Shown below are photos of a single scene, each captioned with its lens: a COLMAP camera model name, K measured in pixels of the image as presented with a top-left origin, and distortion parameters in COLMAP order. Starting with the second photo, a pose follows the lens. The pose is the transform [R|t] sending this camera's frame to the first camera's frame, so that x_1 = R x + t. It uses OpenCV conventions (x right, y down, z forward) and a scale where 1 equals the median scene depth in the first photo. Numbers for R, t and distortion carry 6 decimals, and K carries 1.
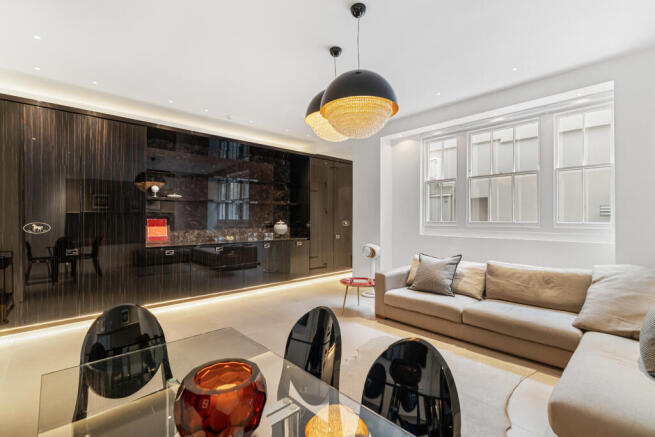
lens RADIAL K [[294.7, 0, 319.6], [0, 294.7, 217.9], [0, 0, 1]] dist [-0.000513, -0.000082]
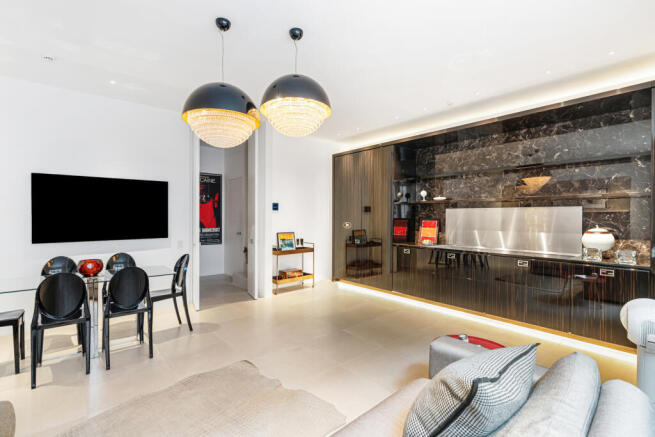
lens RADIAL K [[294.7, 0, 319.6], [0, 294.7, 217.9], [0, 0, 1]] dist [-0.000513, -0.000082]
pose [[-0.030343, 0.004974, -0.999527, 0.544958], [-0.000105, 0.999988, 0.004979, -0.012104], [0.999540, 0.000256, -0.030342, 0.627332]]
